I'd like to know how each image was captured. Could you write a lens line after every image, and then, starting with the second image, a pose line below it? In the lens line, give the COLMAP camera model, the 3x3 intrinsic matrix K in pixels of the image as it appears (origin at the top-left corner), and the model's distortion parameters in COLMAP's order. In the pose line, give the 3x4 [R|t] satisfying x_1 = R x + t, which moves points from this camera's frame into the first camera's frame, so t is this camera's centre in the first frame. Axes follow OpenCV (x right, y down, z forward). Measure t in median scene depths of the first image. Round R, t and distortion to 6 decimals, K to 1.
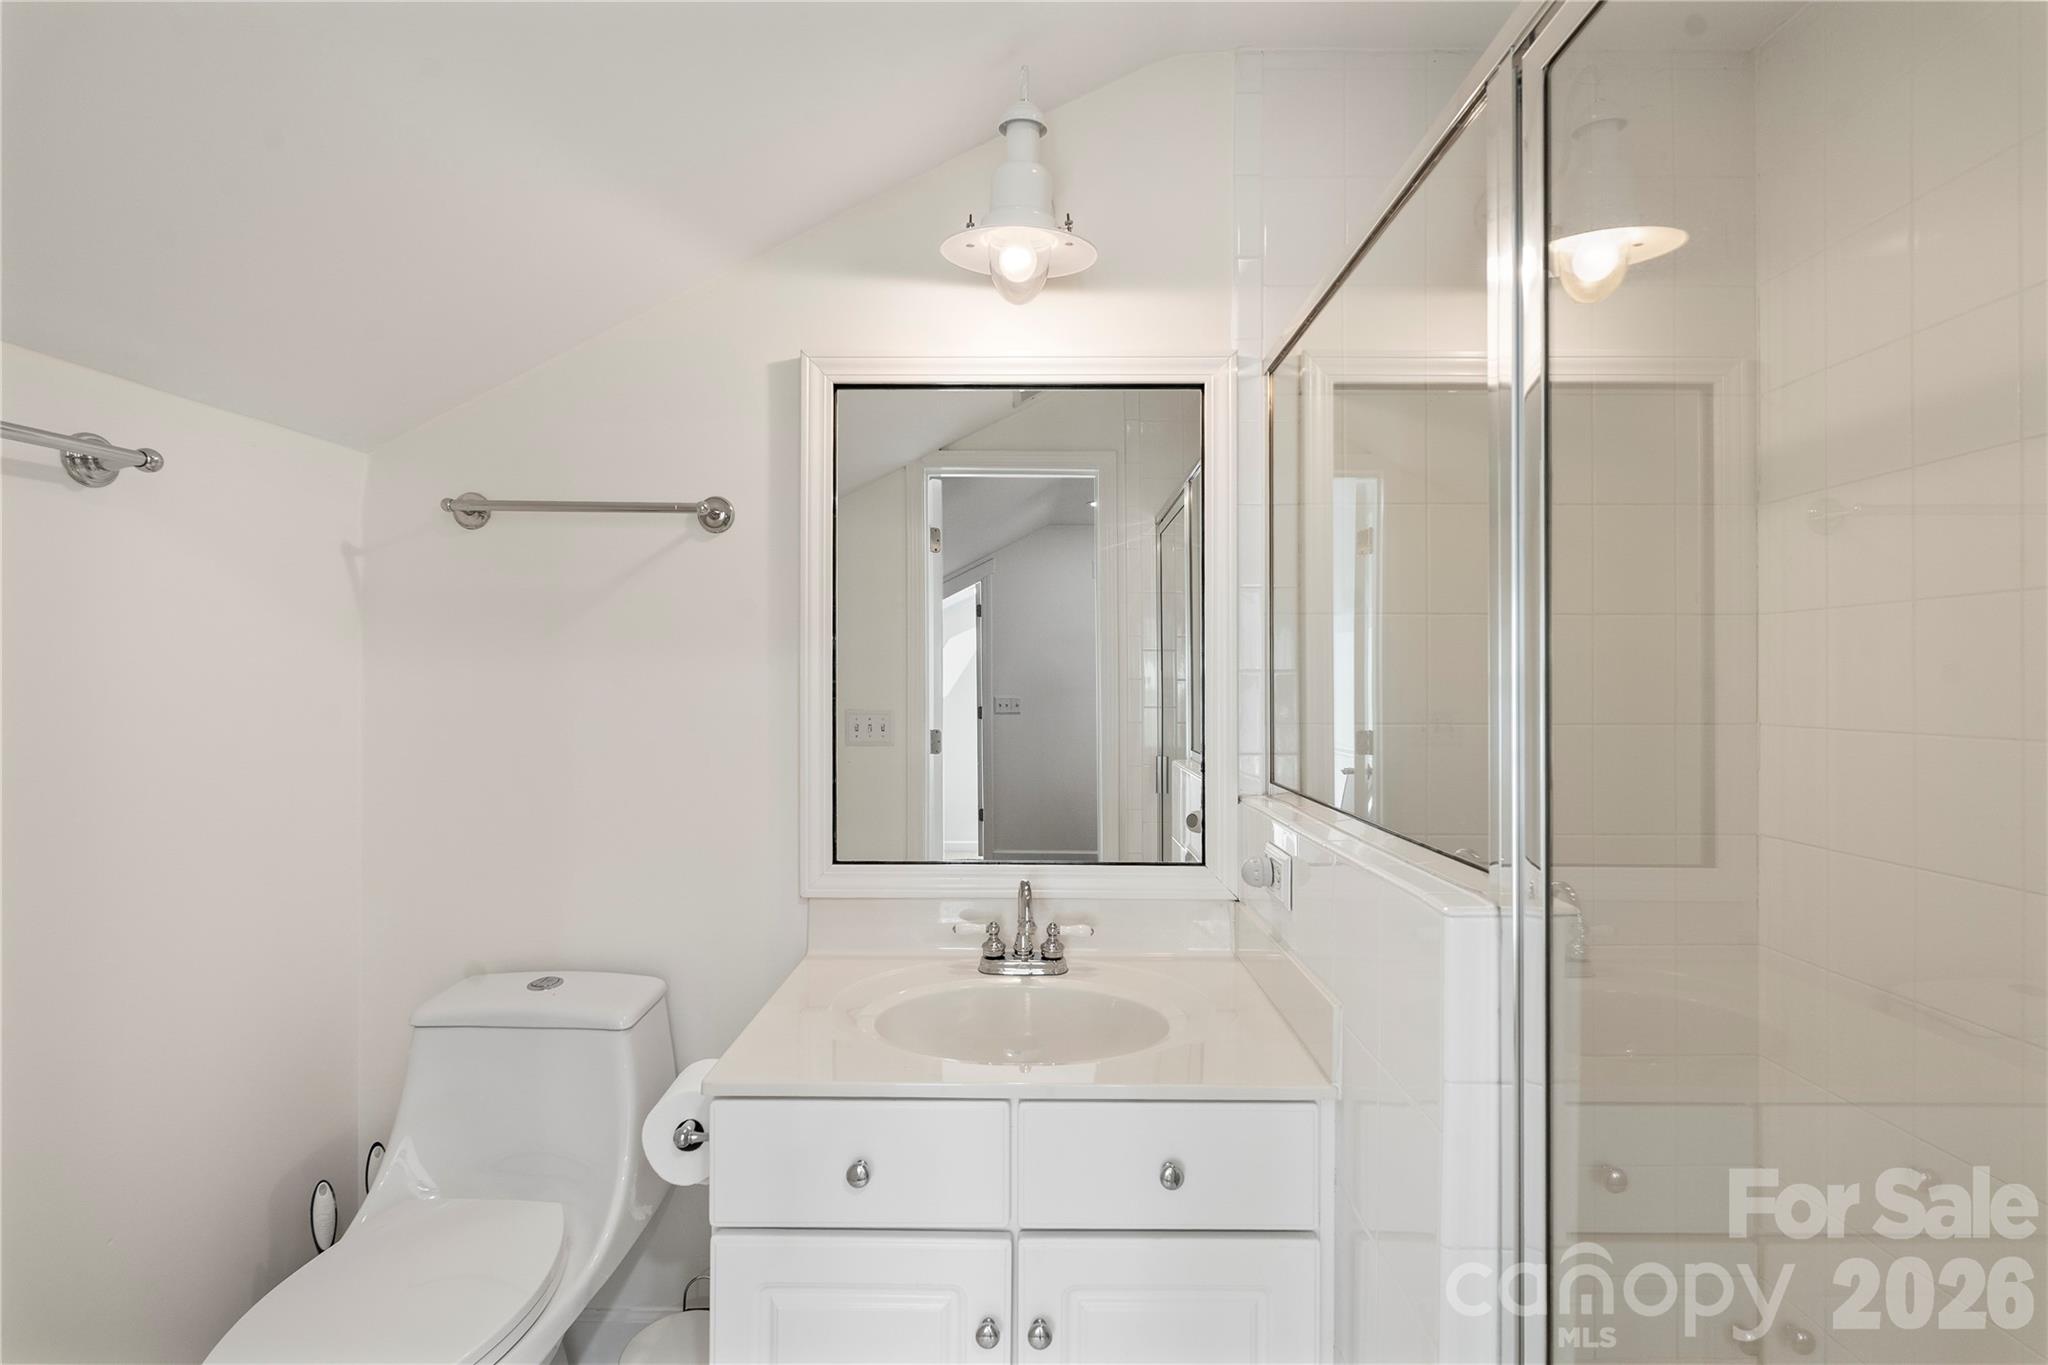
lens RADIAL K [[903.7, 0, 1021.5], [0, 903.7, 684.8], [0, 0, 1]] dist [-0.000035, 0.001699]
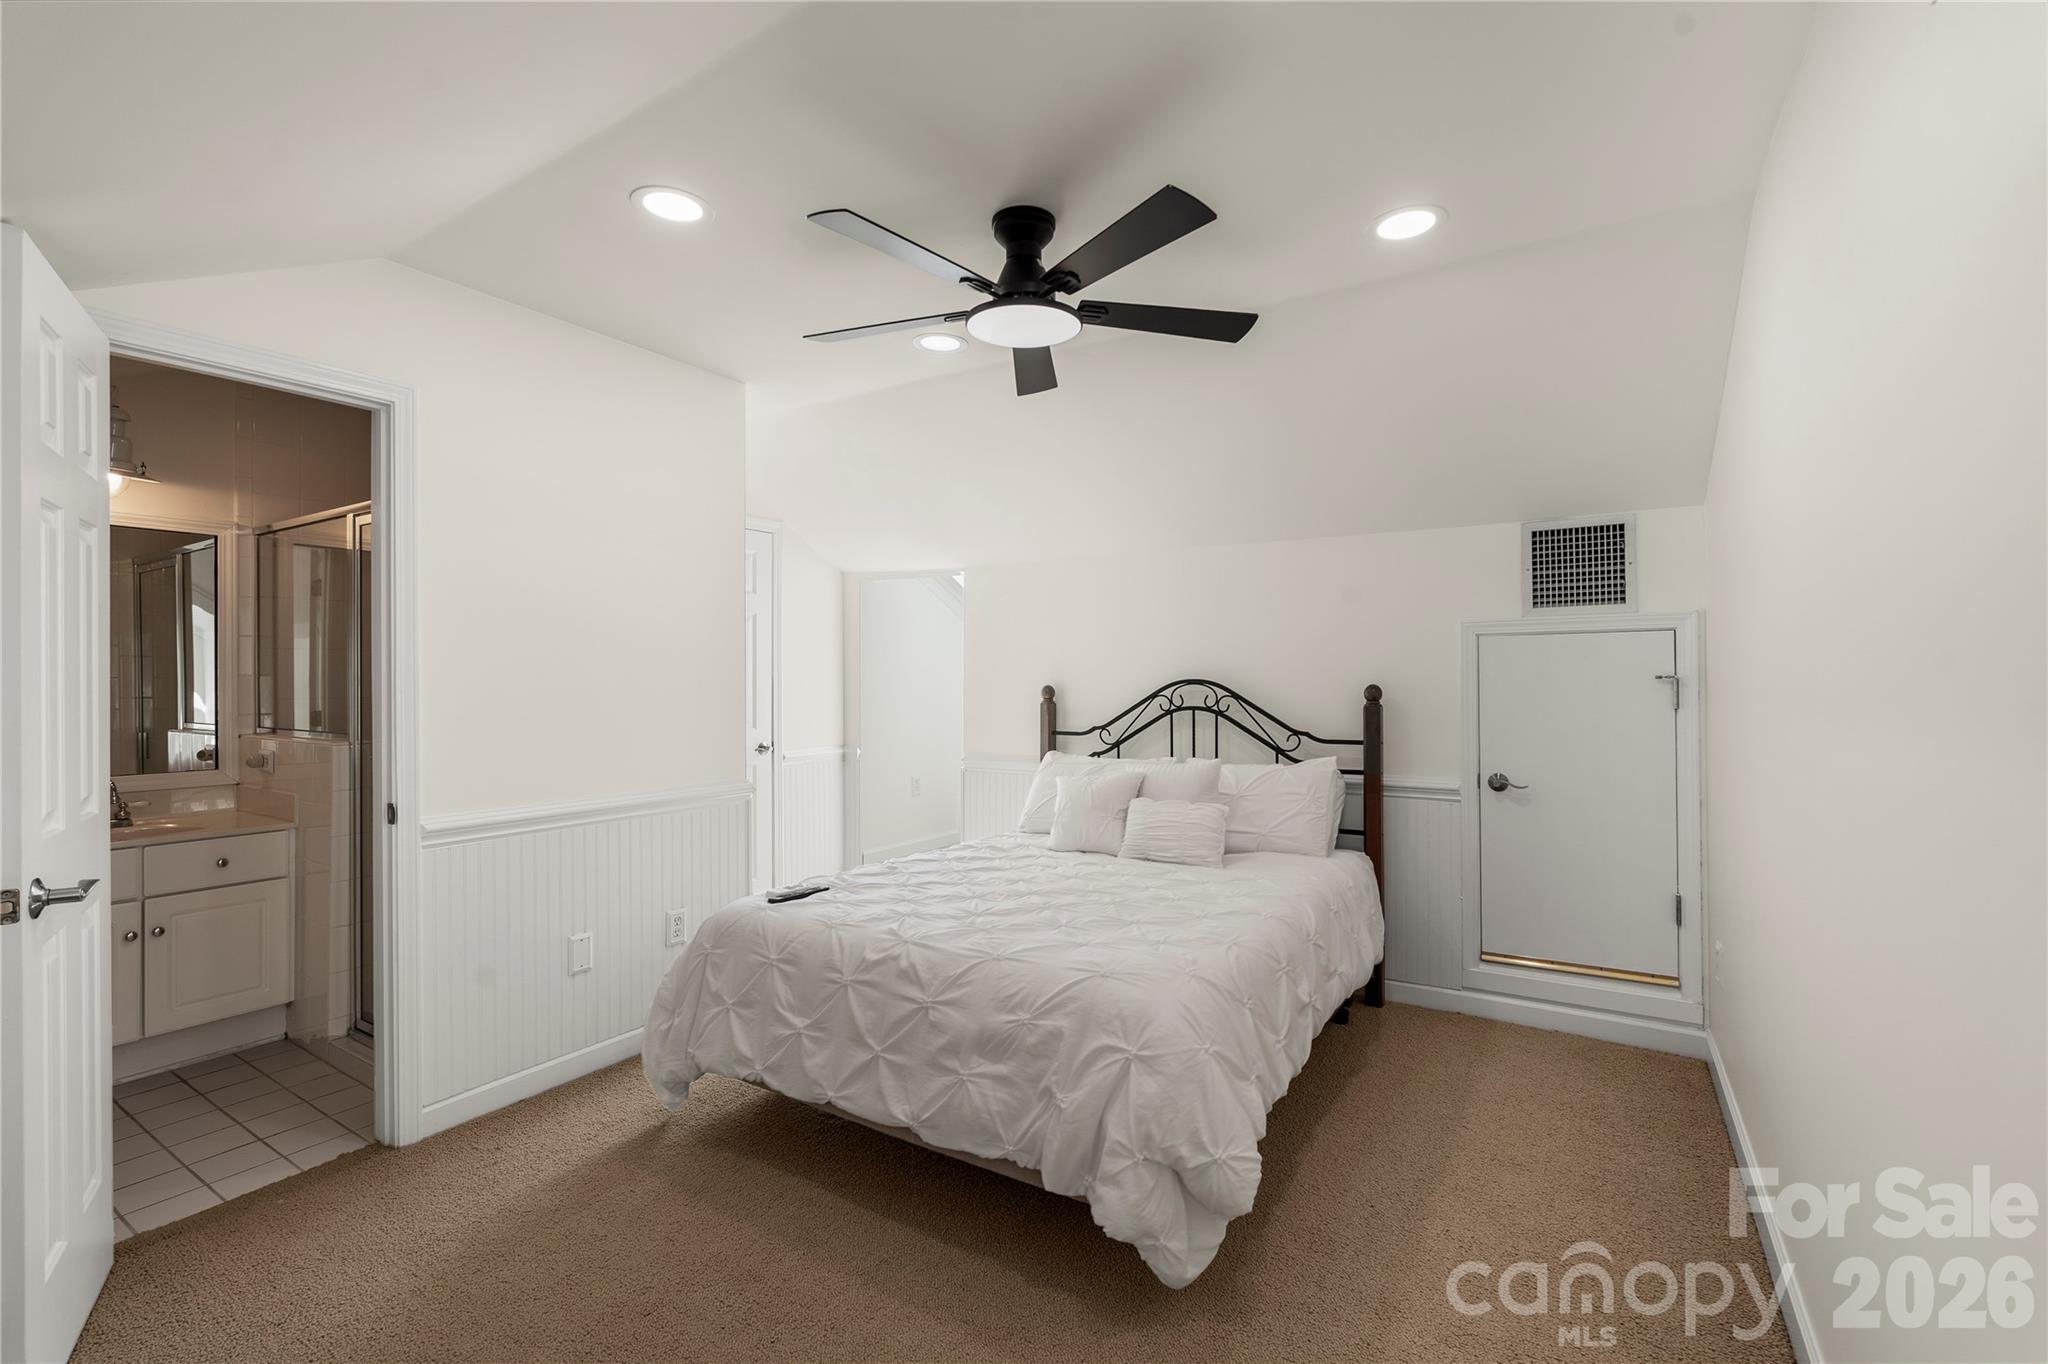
lens RADIAL K [[903.7, 0, 1013.8], [0, 903.7, 680.2], [0, 0, 1]] dist [-0.000035, 0.001699]
pose [[0.532796, 0.000366, 0.846244, -0.583284], [-0.001527, 0.999999, 0.000529, -0.007979], [-0.846242, -0.001575, 0.532796, -1.655220]]
